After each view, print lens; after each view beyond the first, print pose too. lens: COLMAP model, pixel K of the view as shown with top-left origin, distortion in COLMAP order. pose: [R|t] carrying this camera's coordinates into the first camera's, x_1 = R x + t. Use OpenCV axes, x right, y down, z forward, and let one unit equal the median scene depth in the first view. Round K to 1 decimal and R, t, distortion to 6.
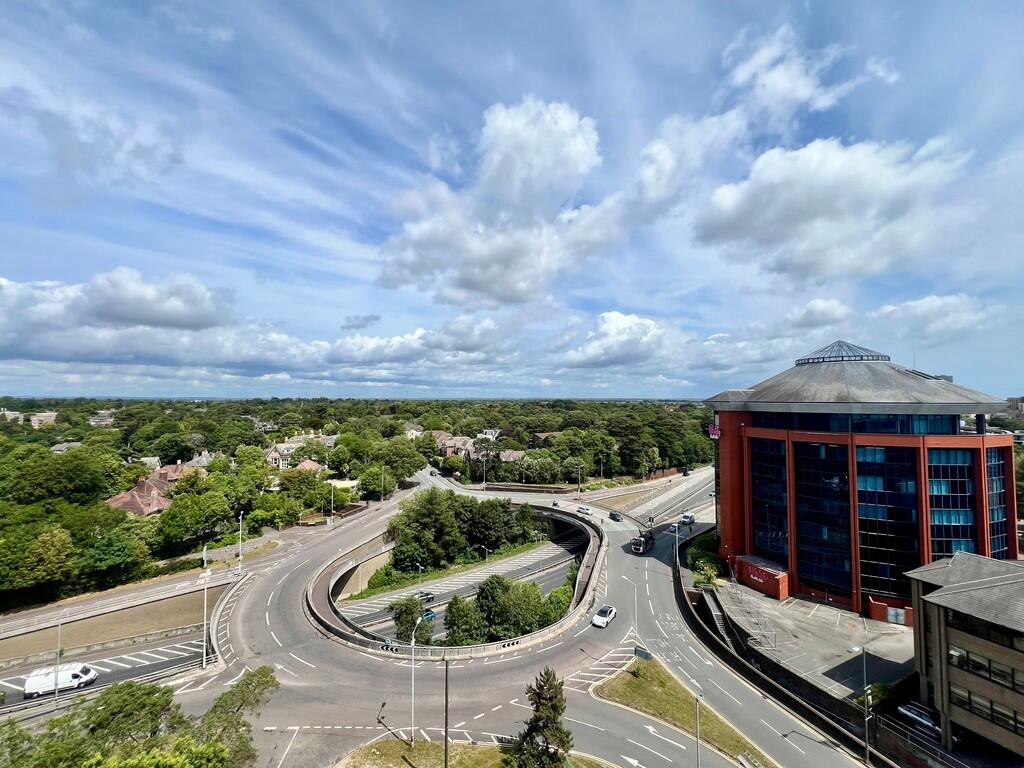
lens RADIAL K [[410.2, 0, 508.3], [0, 410.2, 376.0], [0, 0, 1]] dist [-0.000912, 0.000845]
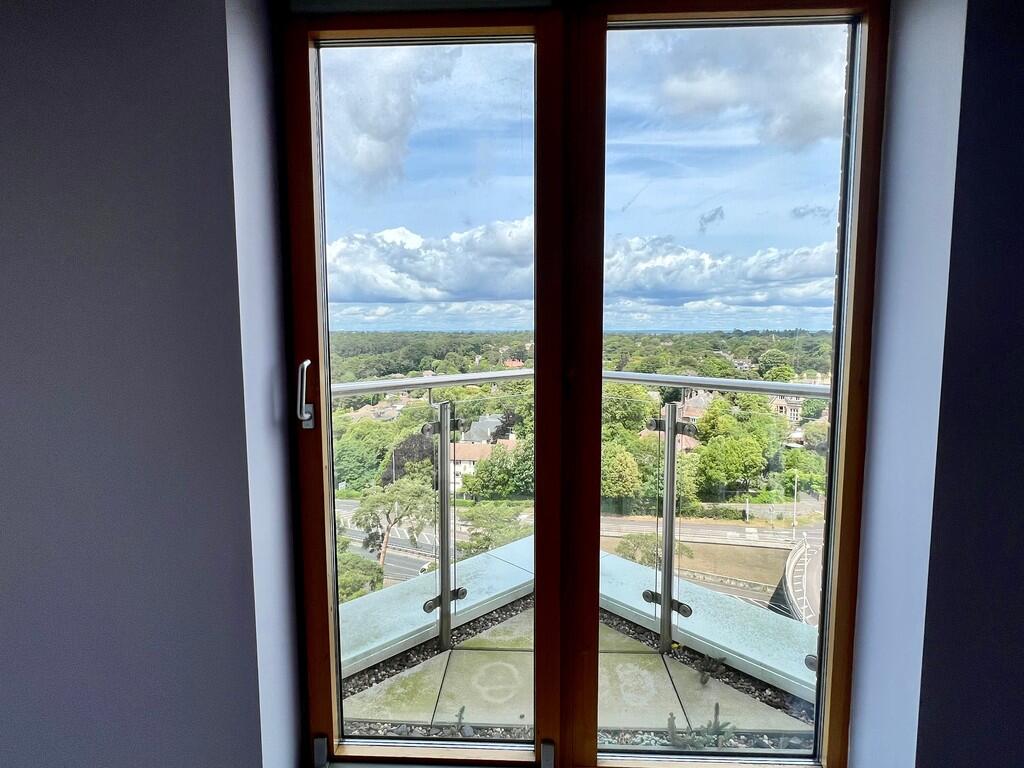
lens RADIAL K [[535.7, 0, 507.8], [0, 535.7, 378.8], [0, 0, 1]] dist [-0.000042, -0.000201]
pose [[0.615973, 0.066187, -0.784982, -0.163042], [0.047216, 0.991571, 0.120656, -0.002857], [0.786351, -0.111384, 0.607655, -0.071084]]
